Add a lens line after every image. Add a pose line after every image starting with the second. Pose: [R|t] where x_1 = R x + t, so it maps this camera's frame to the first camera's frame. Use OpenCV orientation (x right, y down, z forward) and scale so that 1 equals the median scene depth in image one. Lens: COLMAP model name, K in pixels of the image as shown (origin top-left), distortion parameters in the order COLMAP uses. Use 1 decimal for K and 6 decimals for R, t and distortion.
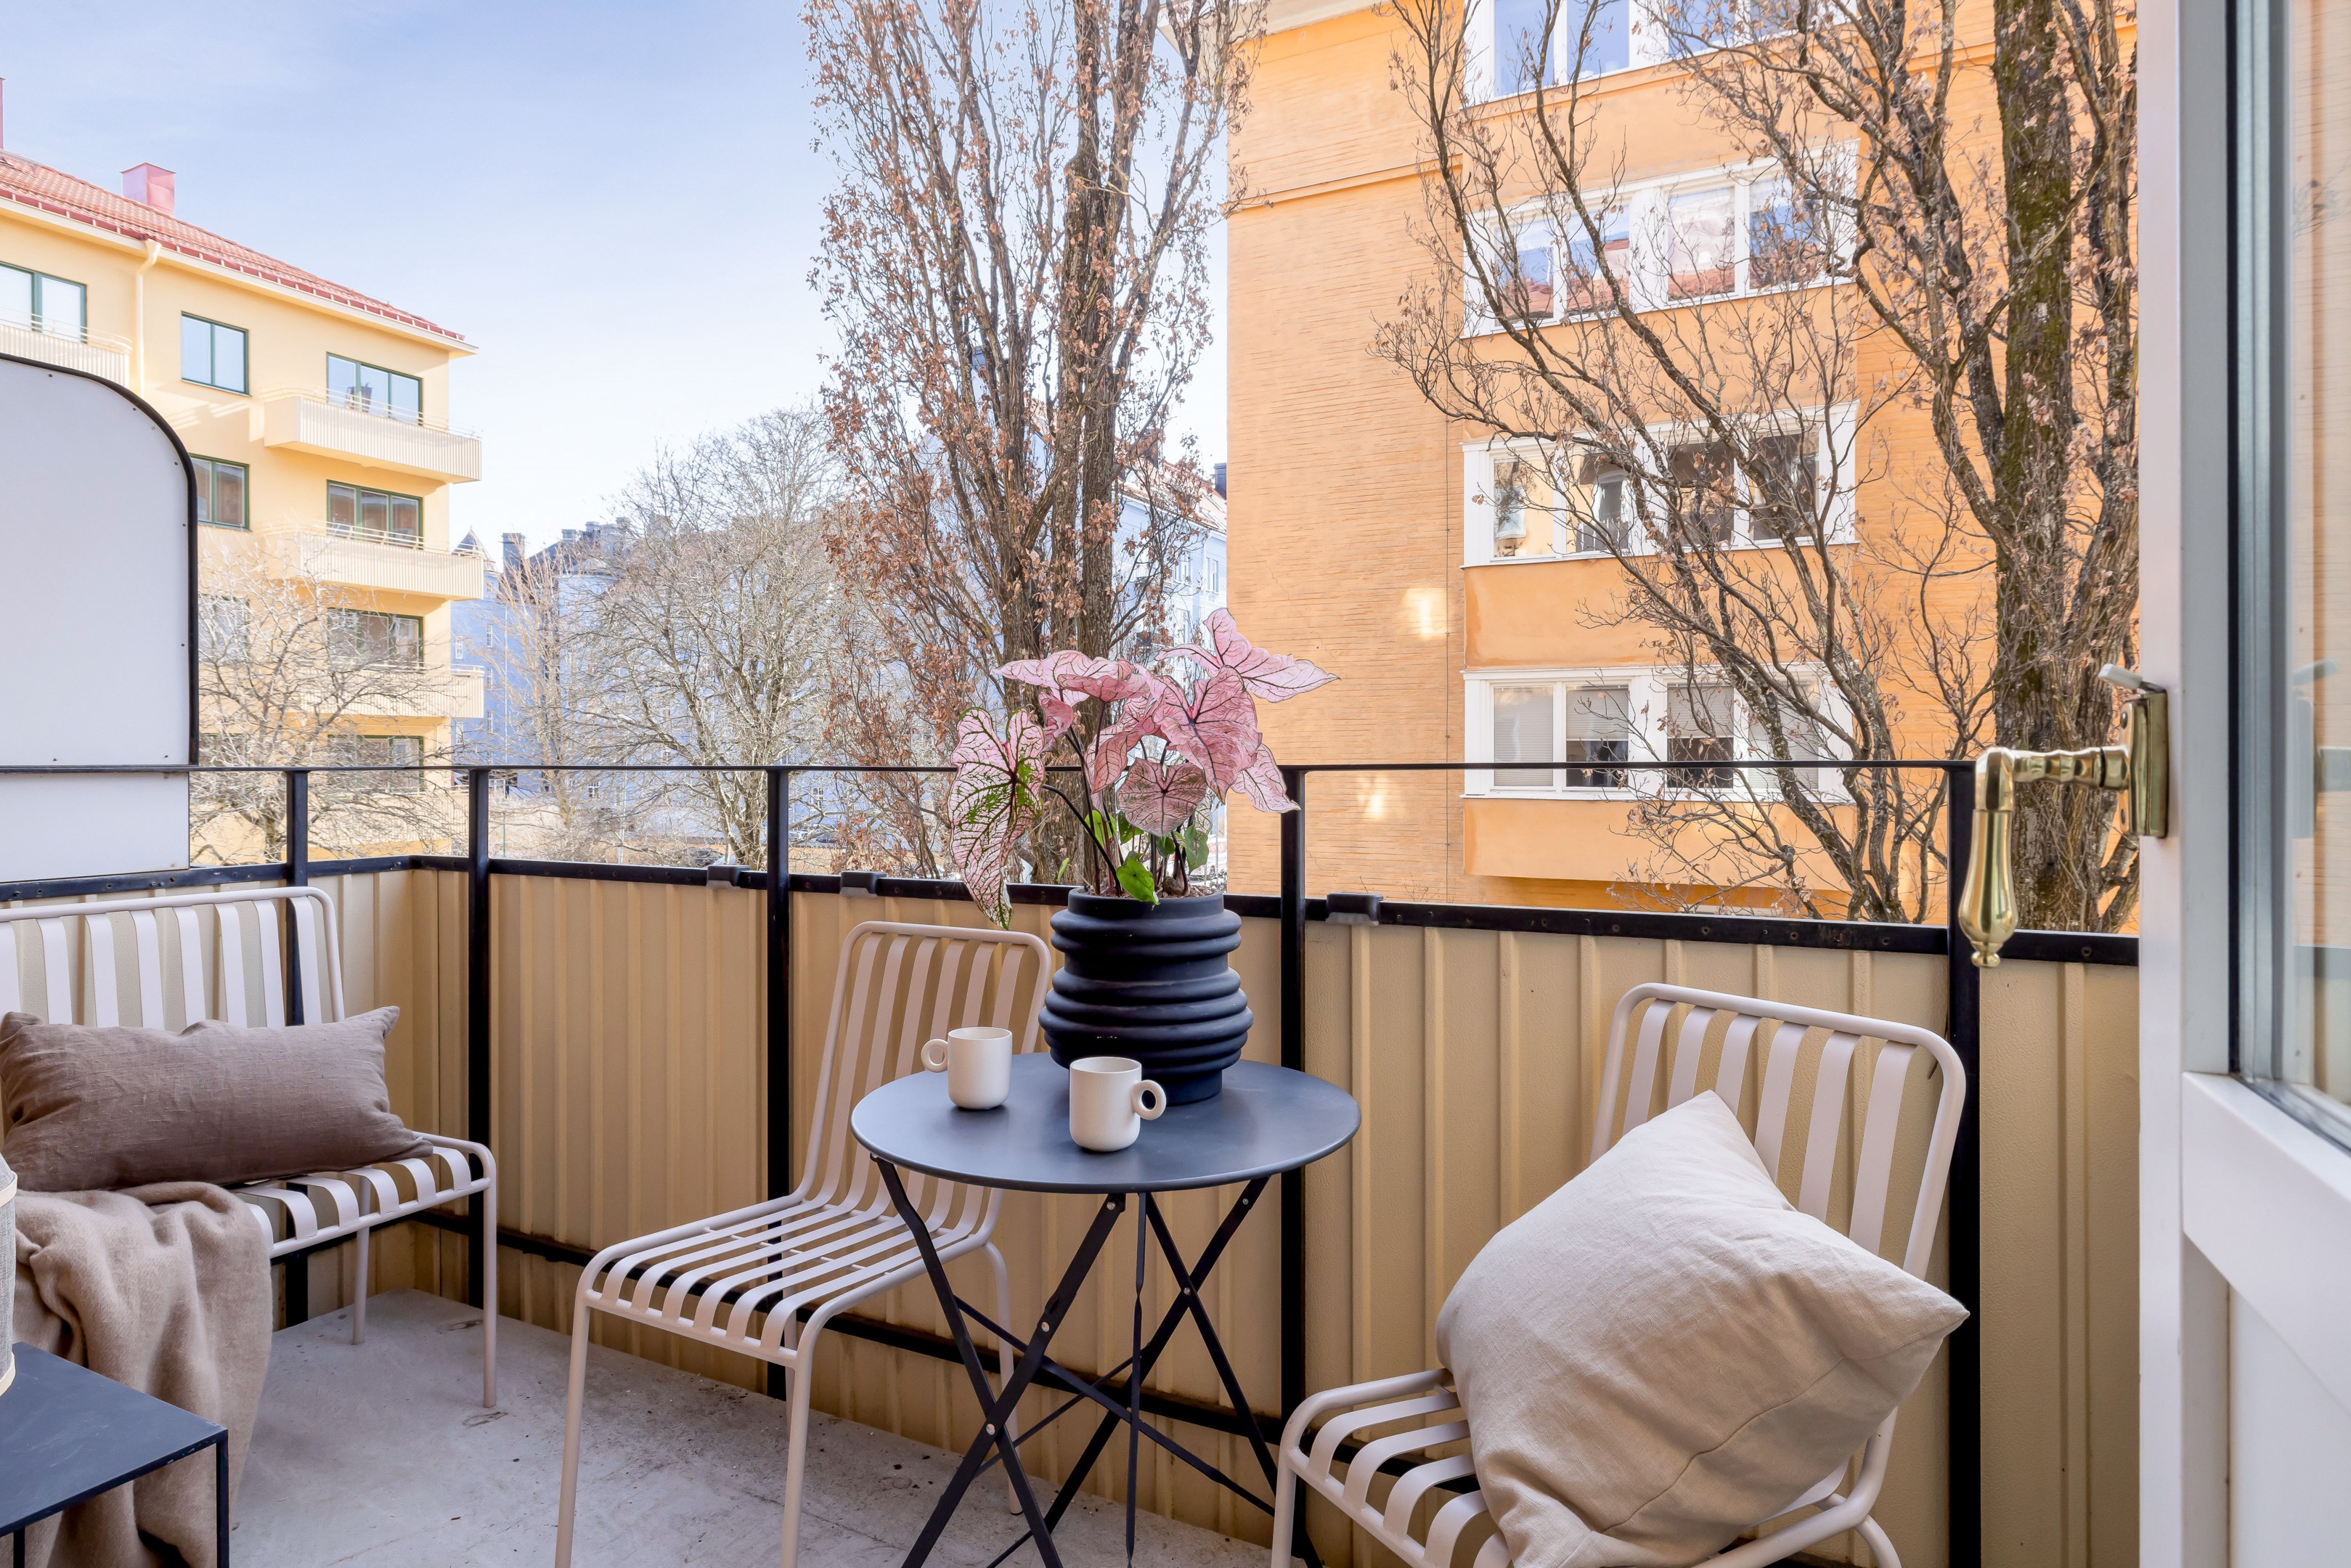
lens RADIAL K [[1253.5, 0, 1181.1], [0, 1253.5, 760.8], [0, 0, 1]] dist [0.002521, -0.001917]
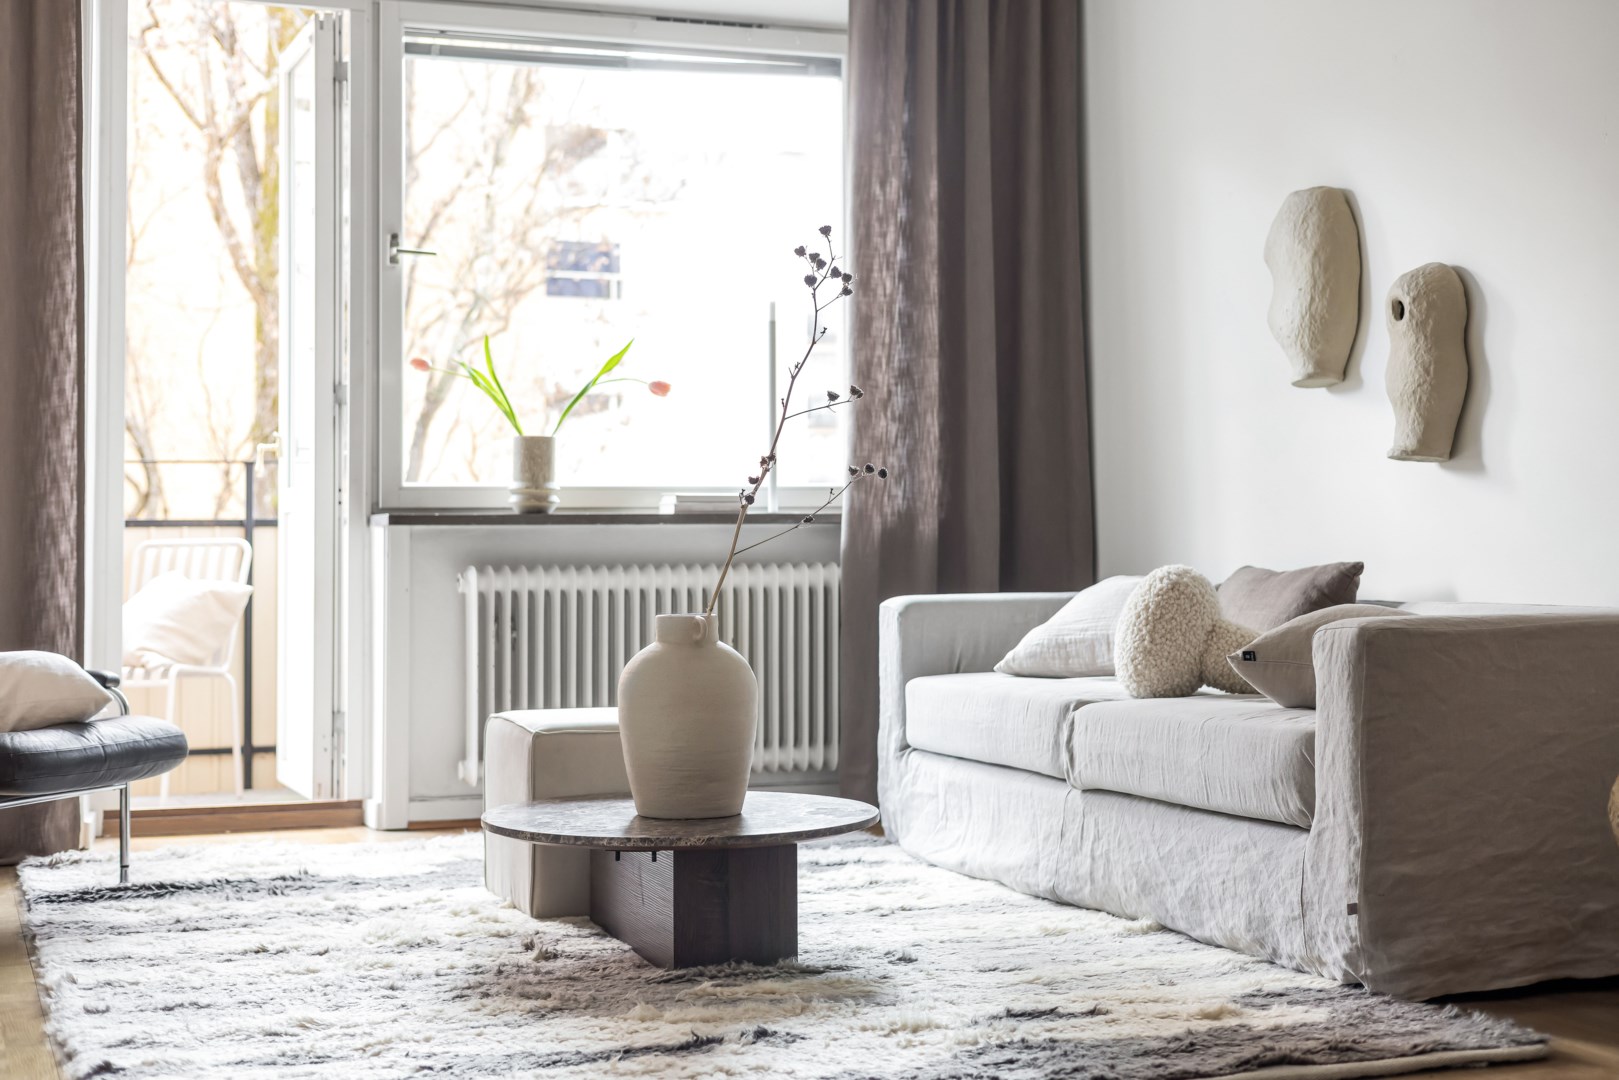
lens RADIAL K [[2286.5, 0, 794.1], [0, 2286.5, 422.4], [0, 0, 1]] dist [0.010590, 0.000000]
pose [[0.689143, 0.036770, 0.723692, -1.302811], [0.006340, 0.998368, -0.056762, 0.121310], [-0.724598, 0.043705, 0.687785, -1.977521]]
